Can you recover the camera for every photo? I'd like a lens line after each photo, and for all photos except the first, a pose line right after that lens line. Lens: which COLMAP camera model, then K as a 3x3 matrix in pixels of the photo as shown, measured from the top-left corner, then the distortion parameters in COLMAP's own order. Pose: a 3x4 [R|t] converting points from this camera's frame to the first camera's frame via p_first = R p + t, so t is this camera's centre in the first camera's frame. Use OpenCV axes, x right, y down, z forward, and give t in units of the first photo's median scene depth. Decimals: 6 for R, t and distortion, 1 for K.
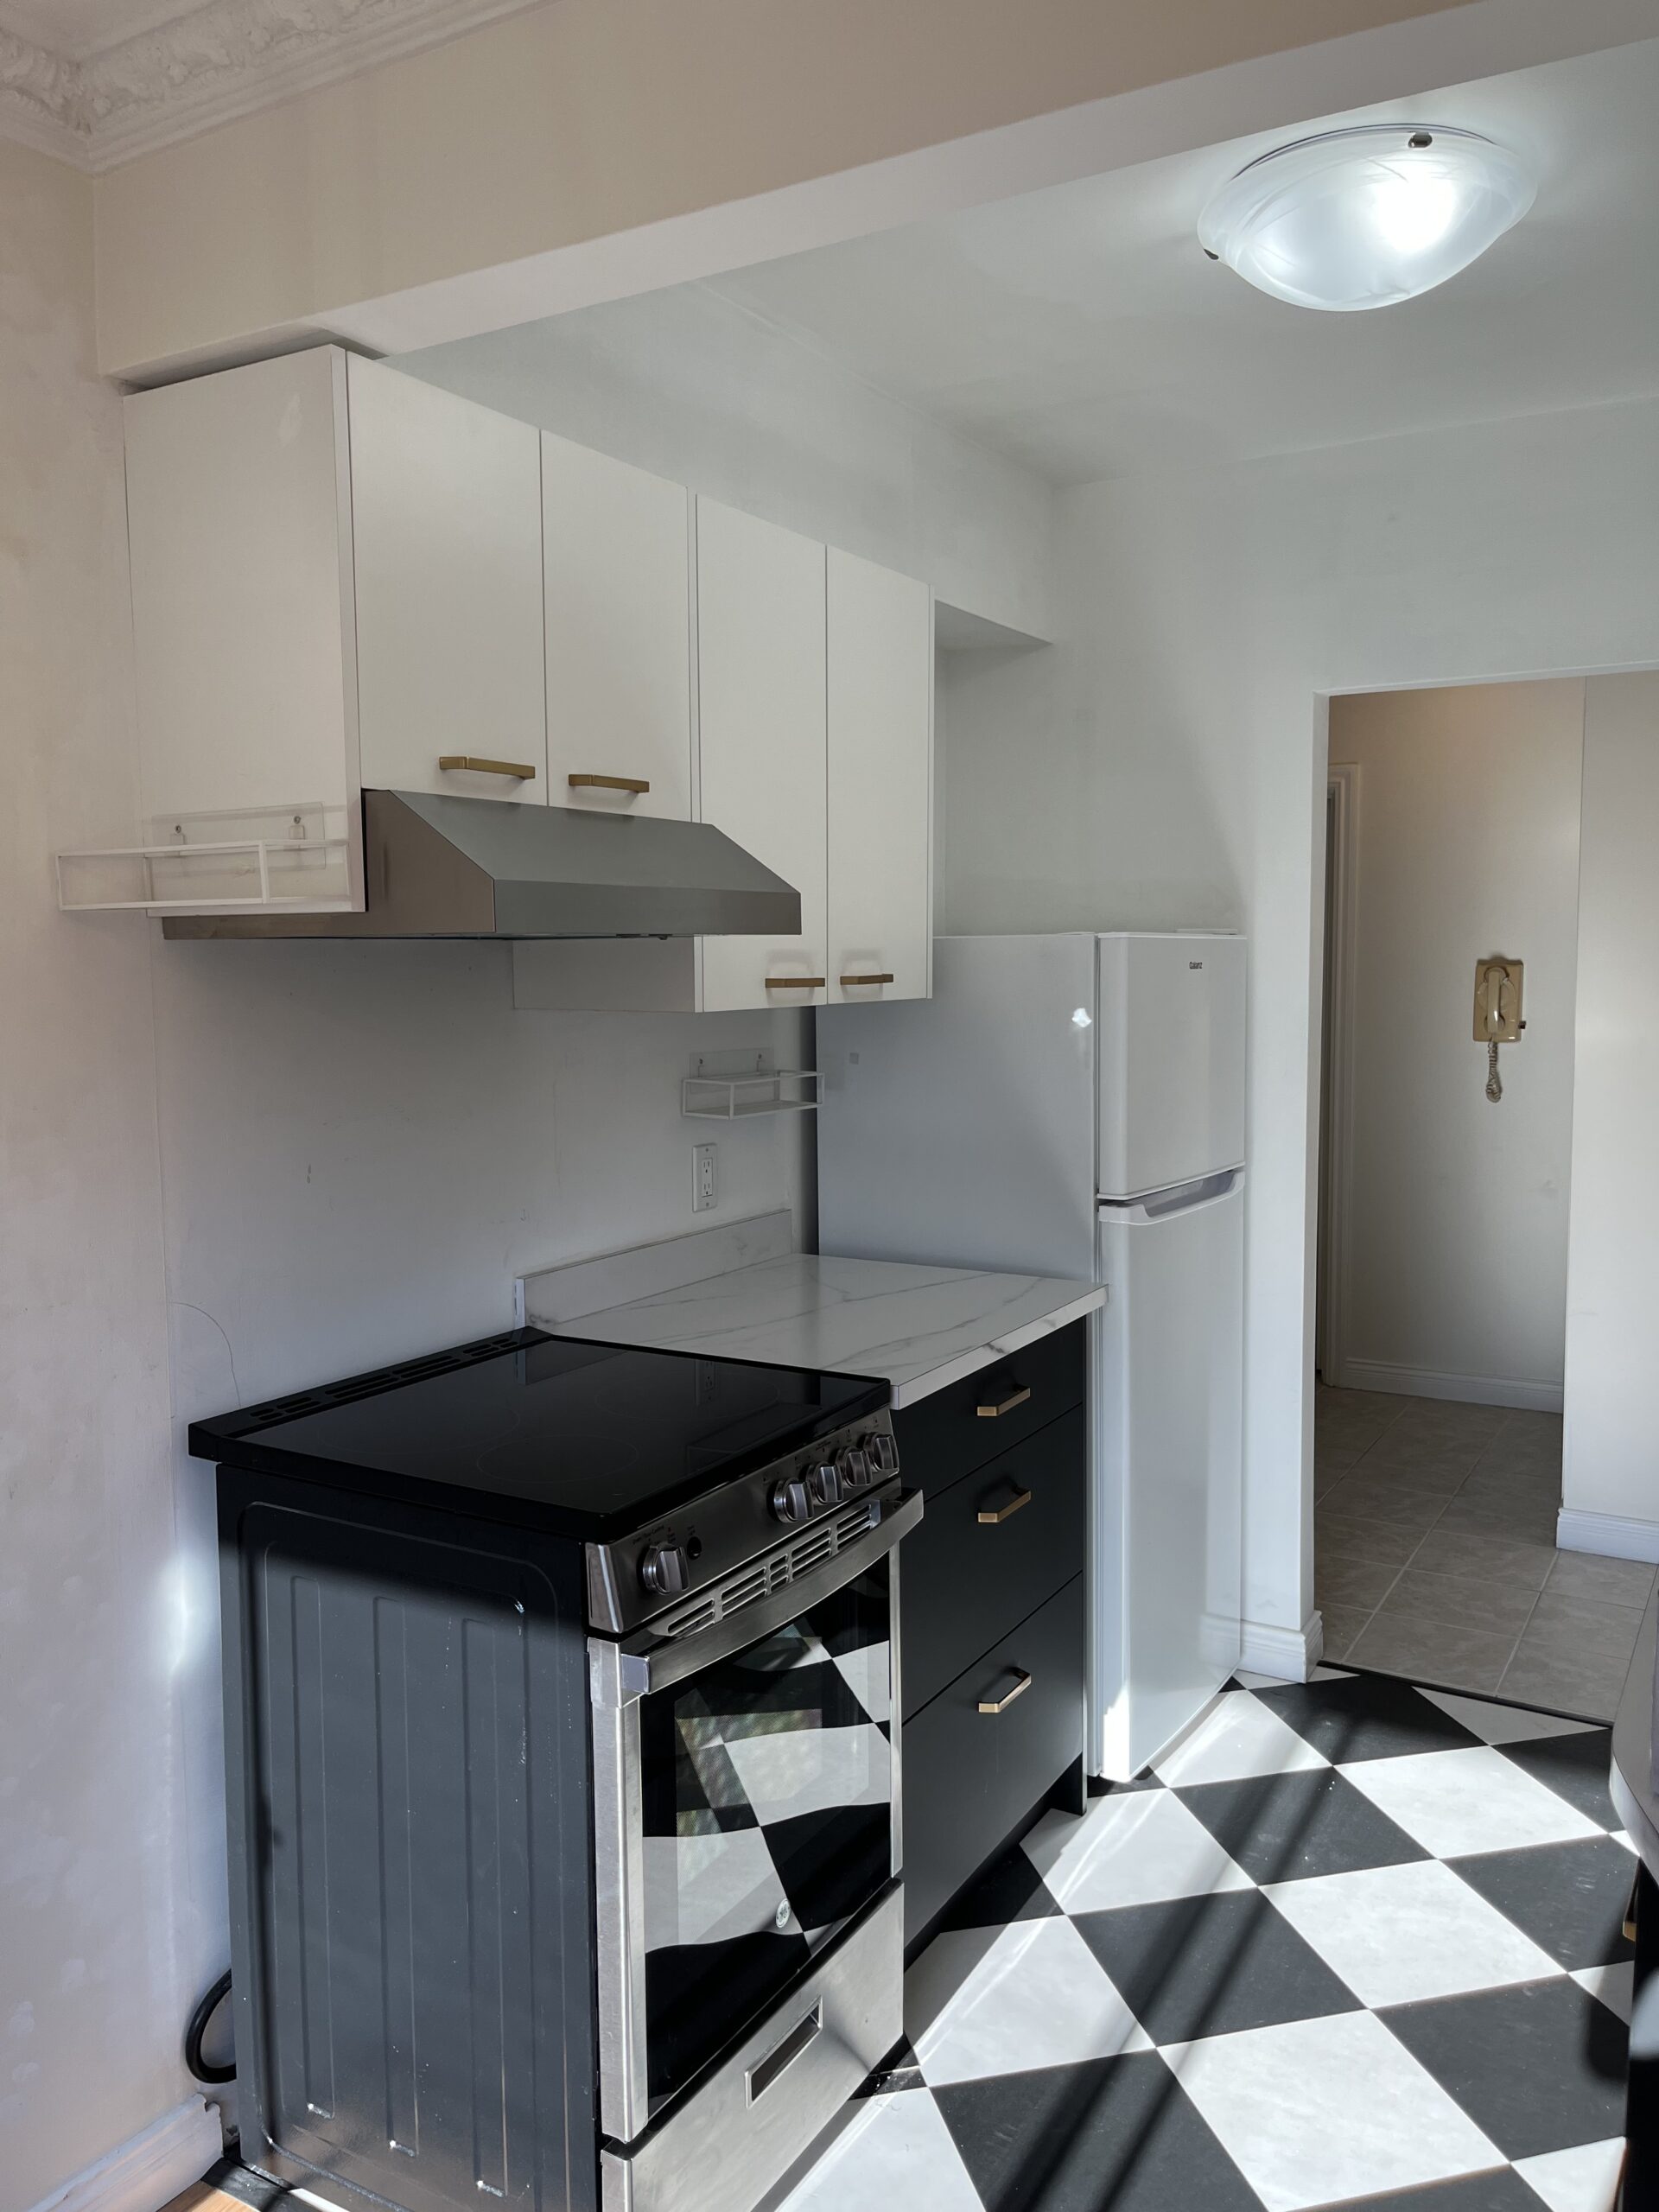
lens RADIAL K [[1684.5, 0, 828.7], [0, 1684.5, 1099.5], [0, 0, 1]] dist [0.051271, -0.084802]
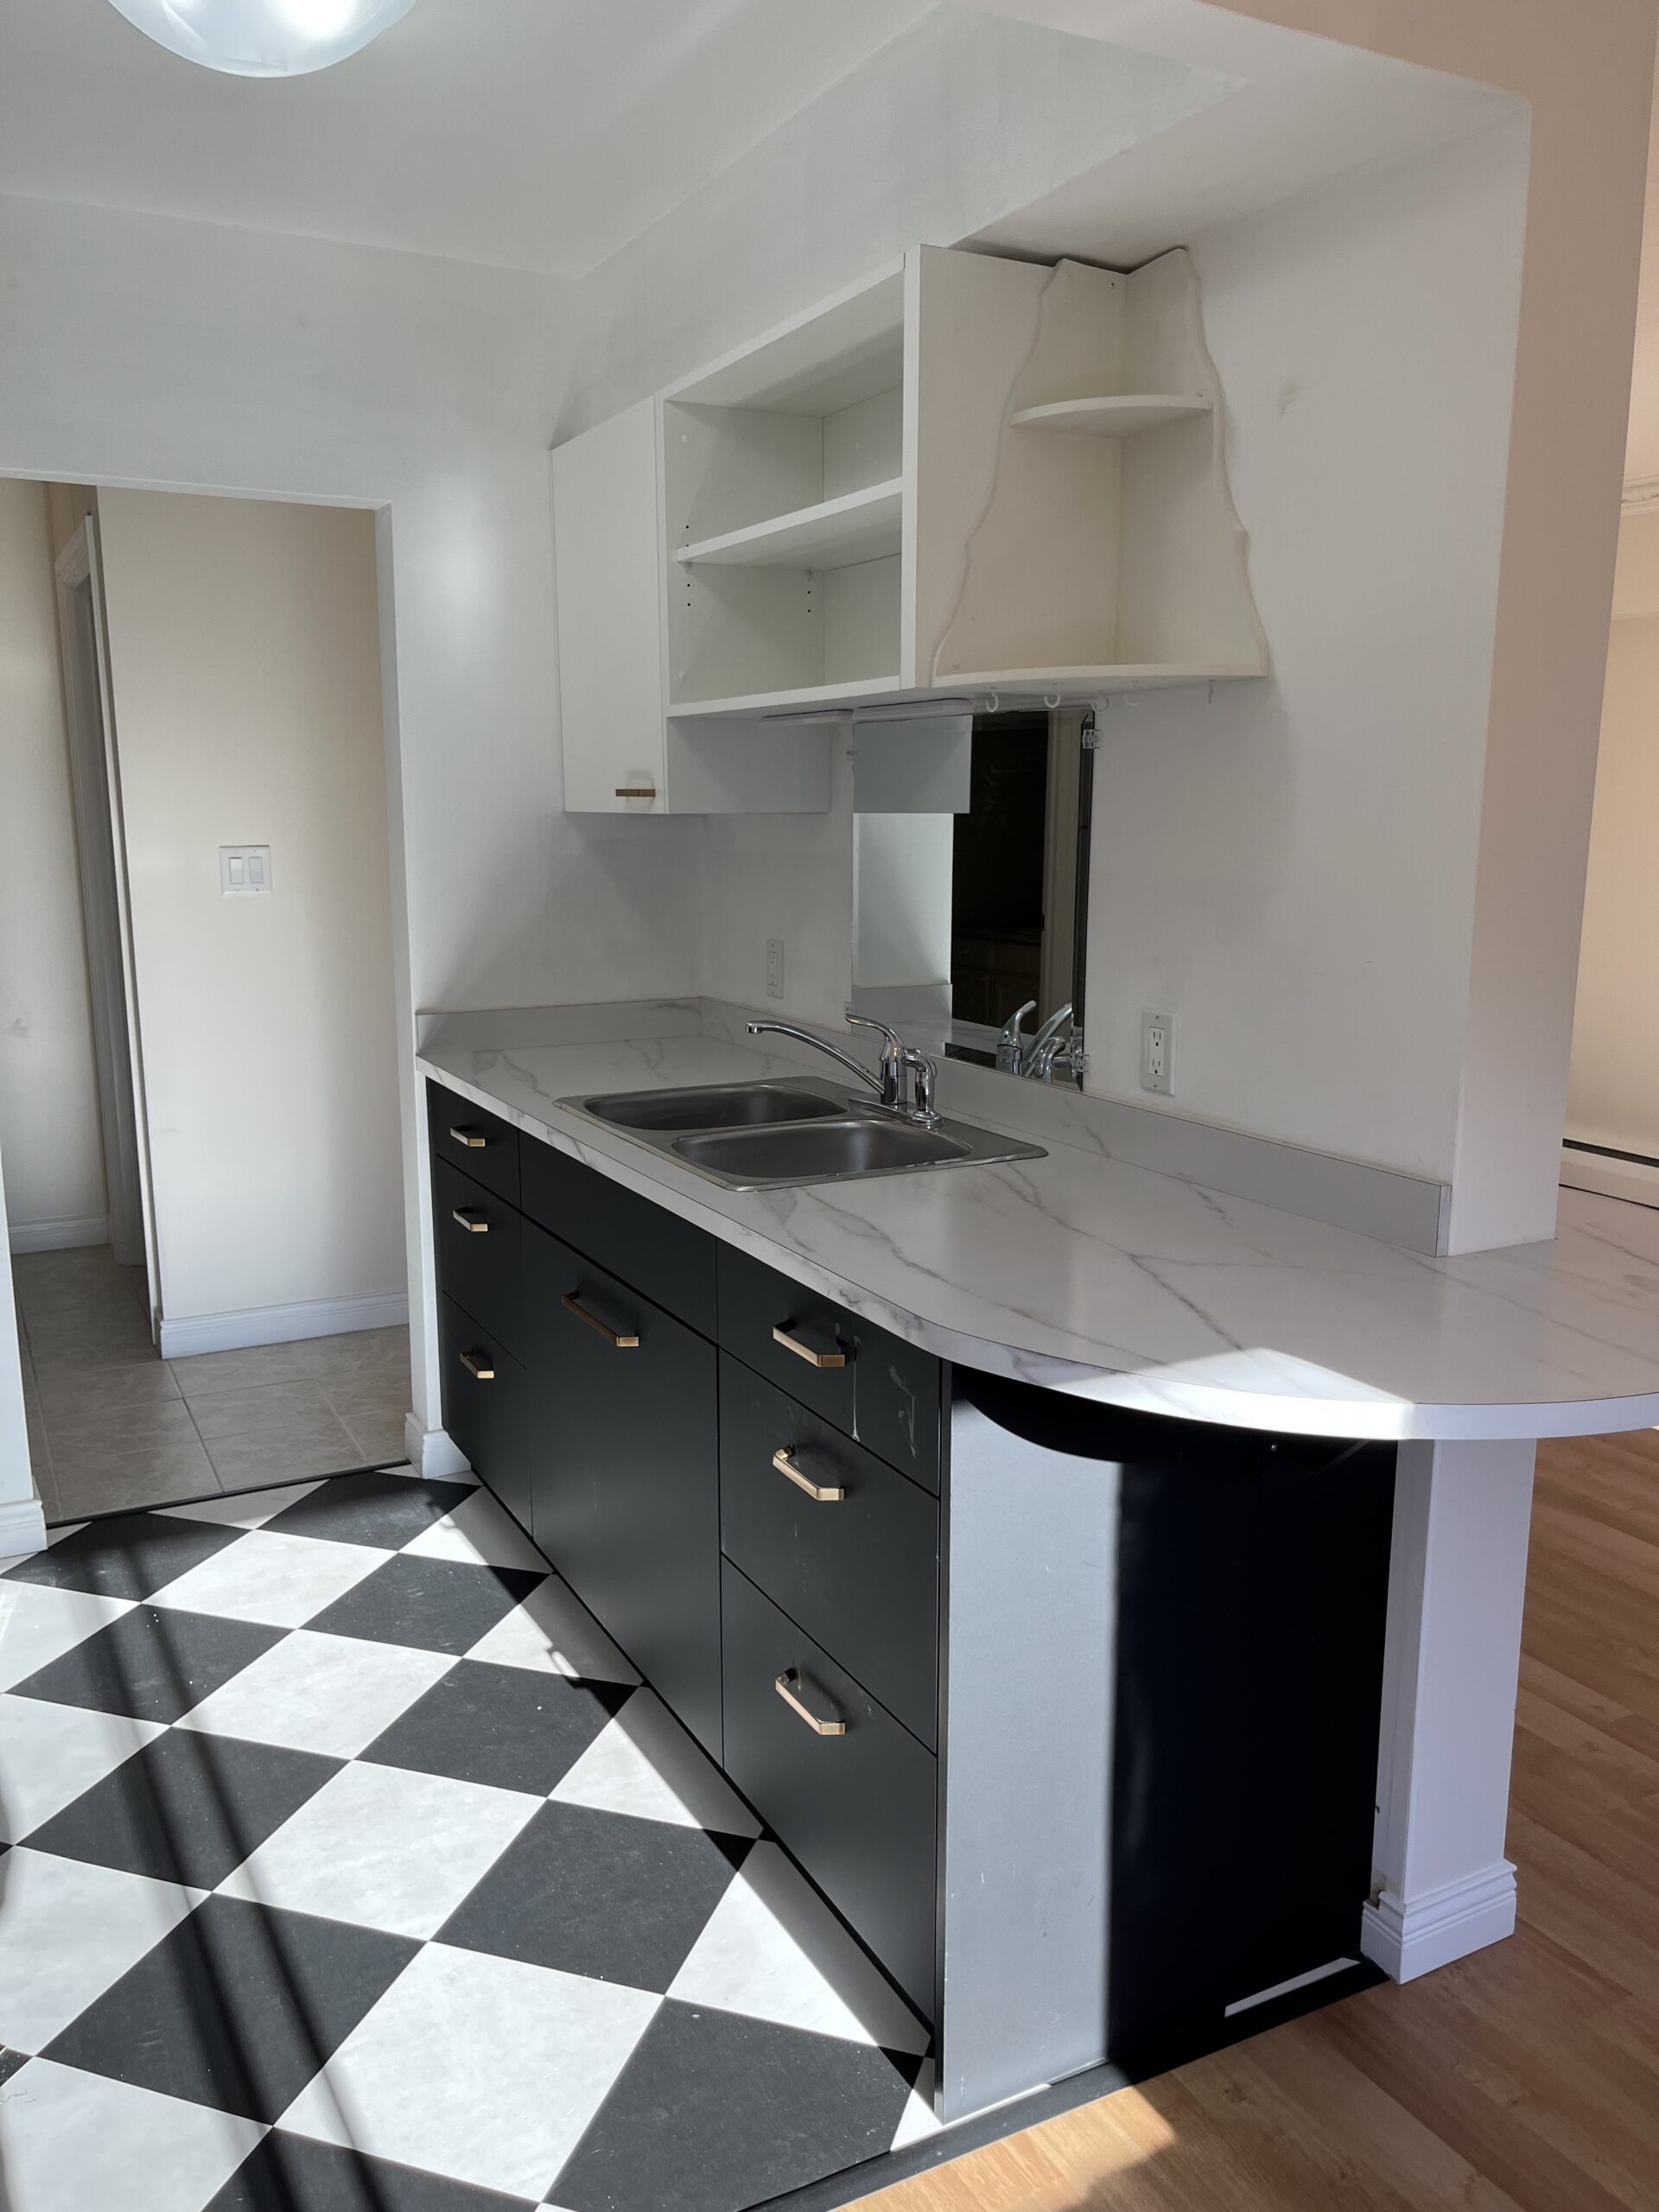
lens RADIAL K [[1684.5, 0, 841.0], [0, 1684.5, 1113.7], [0, 0, 1]] dist [0.051271, -0.084802]
pose [[0.519536, -0.148221, 0.841494, -0.318410], [0.070129, 0.988913, 0.130891, 0.013404], [-0.851566, -0.008990, 0.524171, 0.160273]]
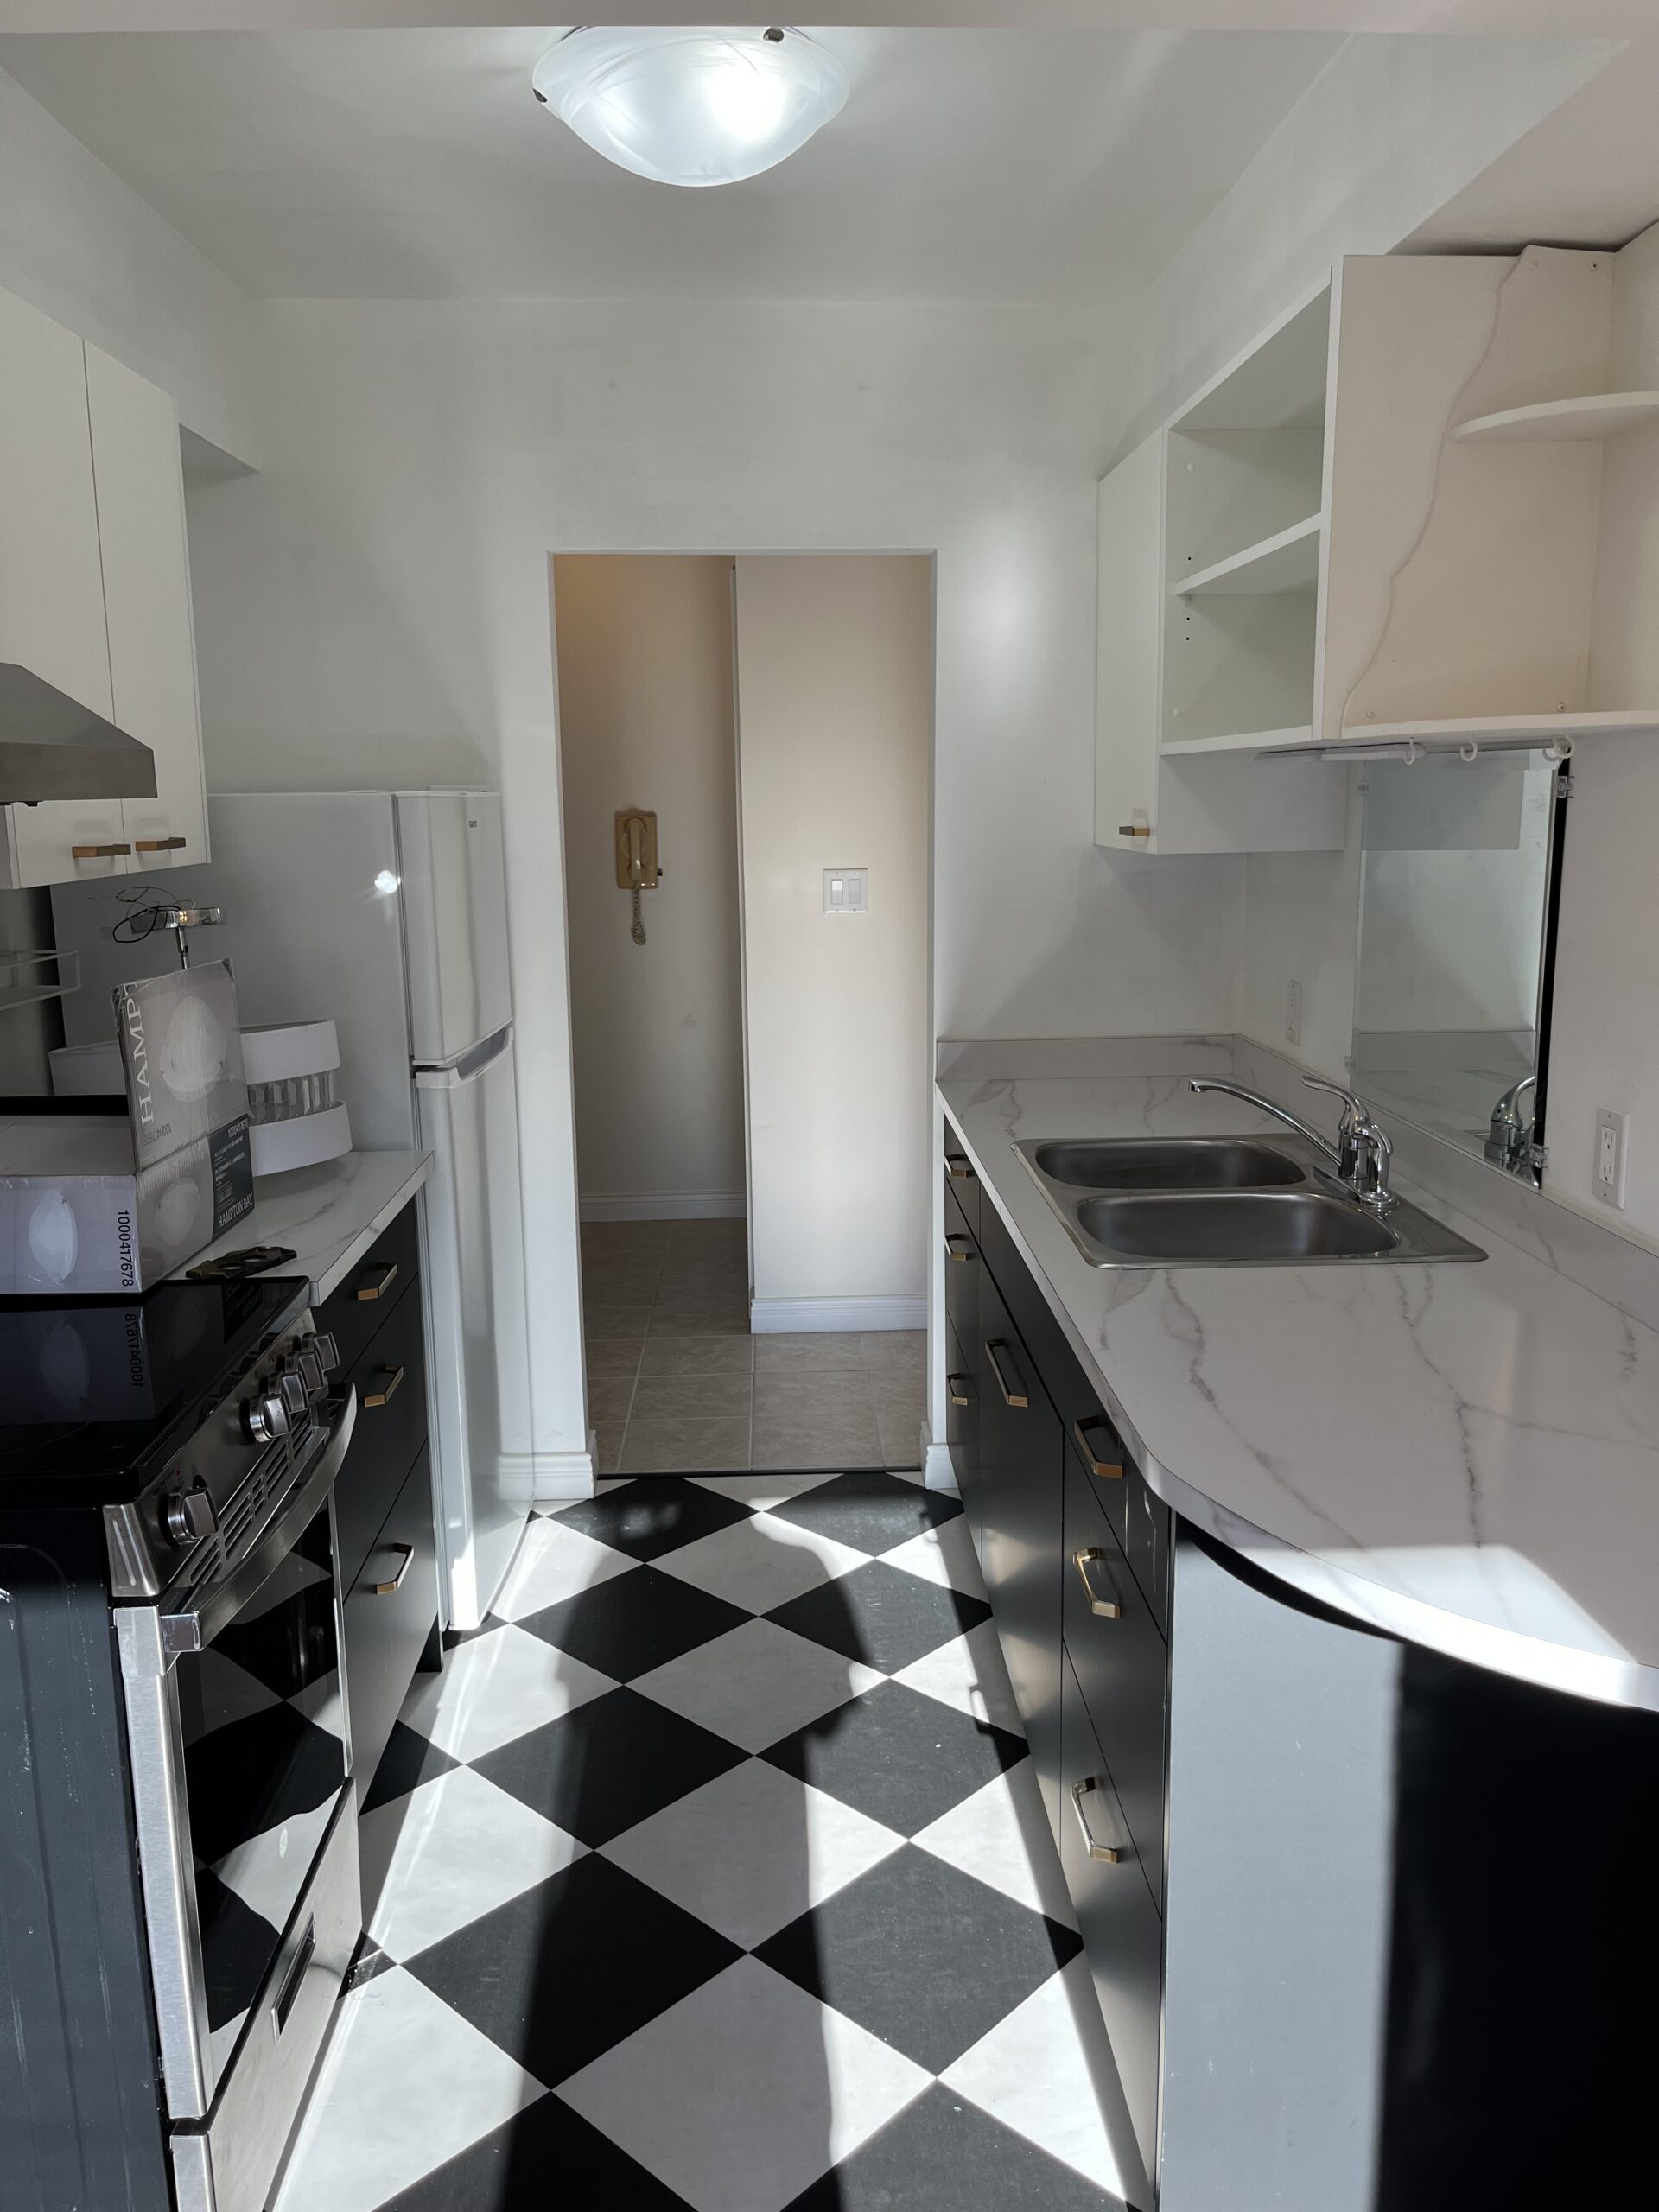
lens RADIAL K [[1684.5, 0, 846.4], [0, 1684.5, 1093.6], [0, 0, 1]] dist [0.051271, -0.084802]
pose [[0.835891, -0.099091, 0.539877, -0.174118], [0.052403, 0.993484, 0.101212, -0.012285], [-0.546389, -0.056310, 0.835637, 0.041649]]
